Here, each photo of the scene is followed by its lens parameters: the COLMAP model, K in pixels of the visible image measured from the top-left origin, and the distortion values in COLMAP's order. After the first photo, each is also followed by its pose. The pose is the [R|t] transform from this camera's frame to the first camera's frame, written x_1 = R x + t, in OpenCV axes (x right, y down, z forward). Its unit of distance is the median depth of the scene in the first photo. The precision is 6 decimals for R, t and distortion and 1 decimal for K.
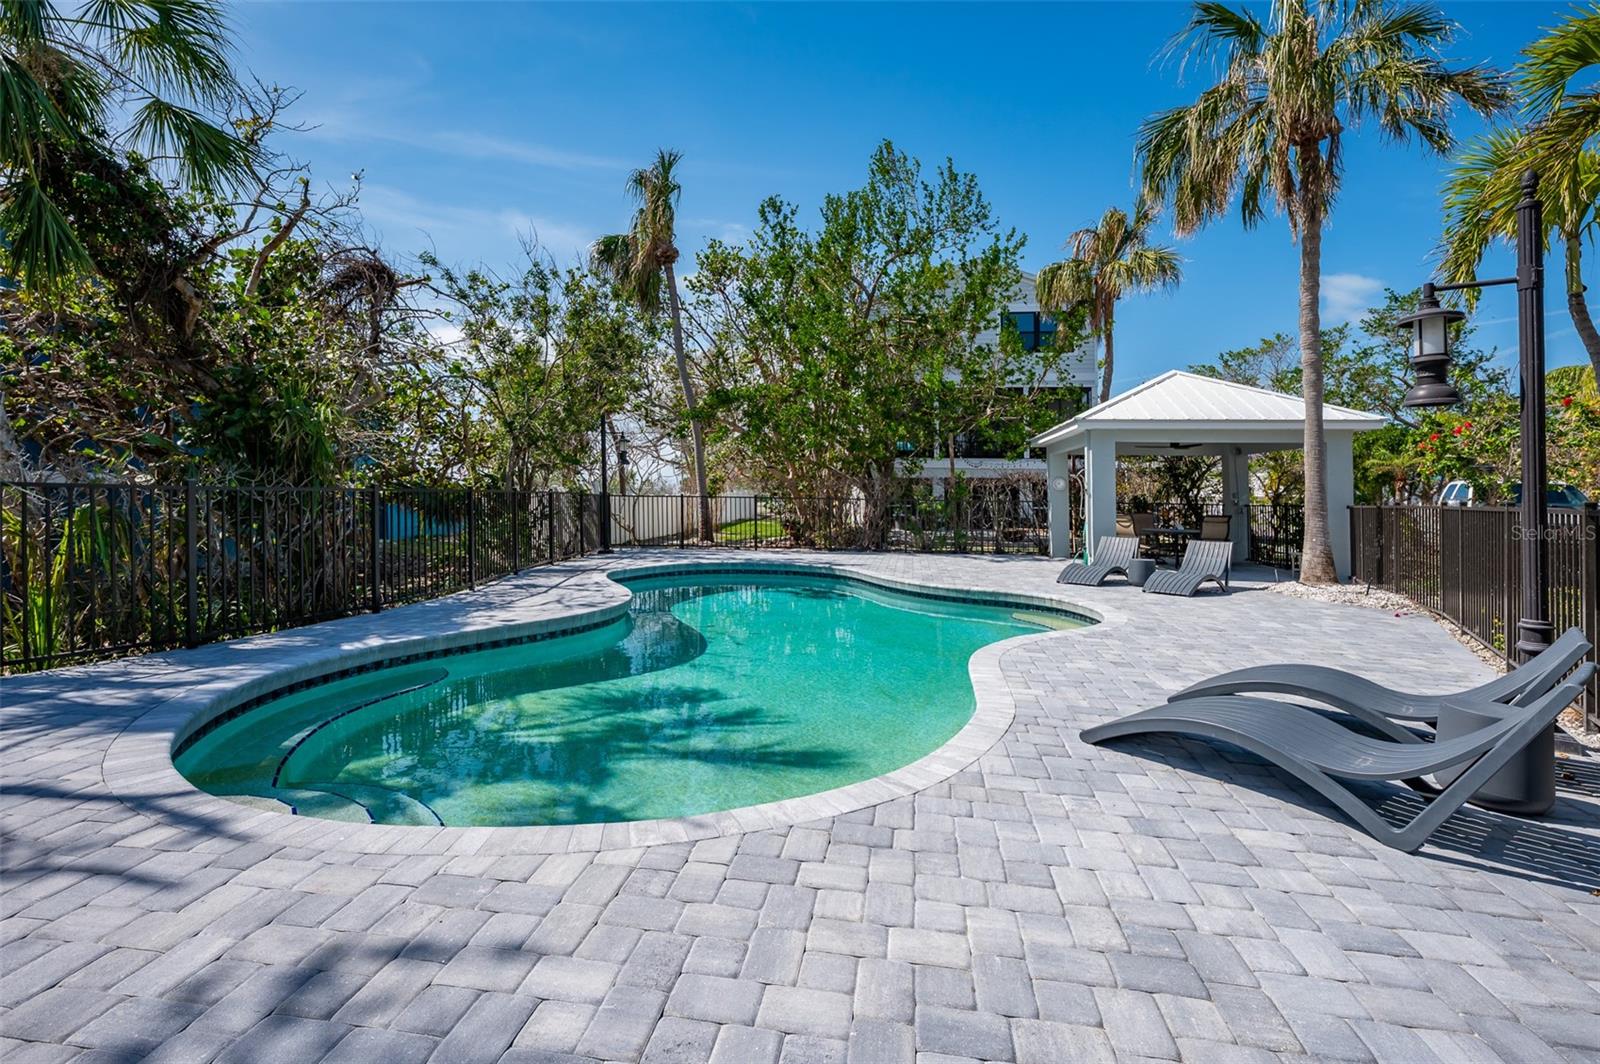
lens RADIAL K [[732.9, 0, 799.3], [0, 732.9, 498.3], [0, 0, 1]] dist [-0.001707, -0.000161]
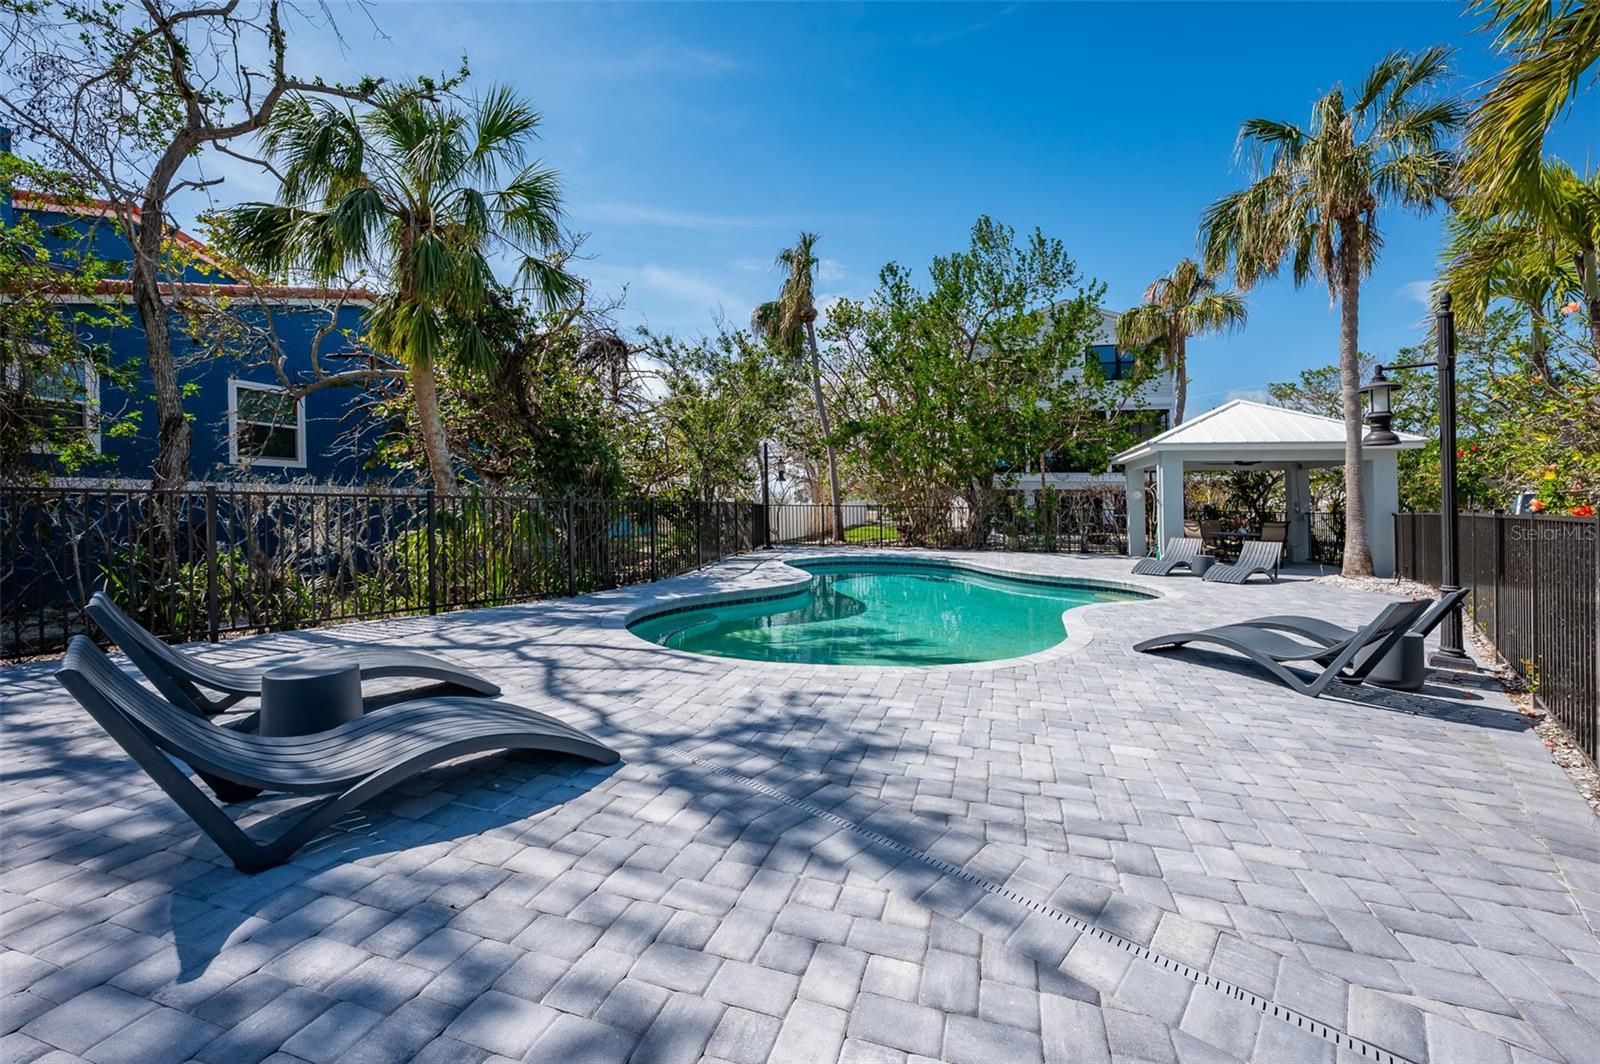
lens RADIAL K [[646.9, 0, 806.5], [0, 646.9, 501.0], [0, 0, 1]] dist [-0.000779, 0.000802]
pose [[0.990202, -0.001062, -0.139637, -0.029523], [-0.000293, 0.999953, -0.009678, 0.000378], [0.139641, 0.009624, 0.990155, -0.112502]]
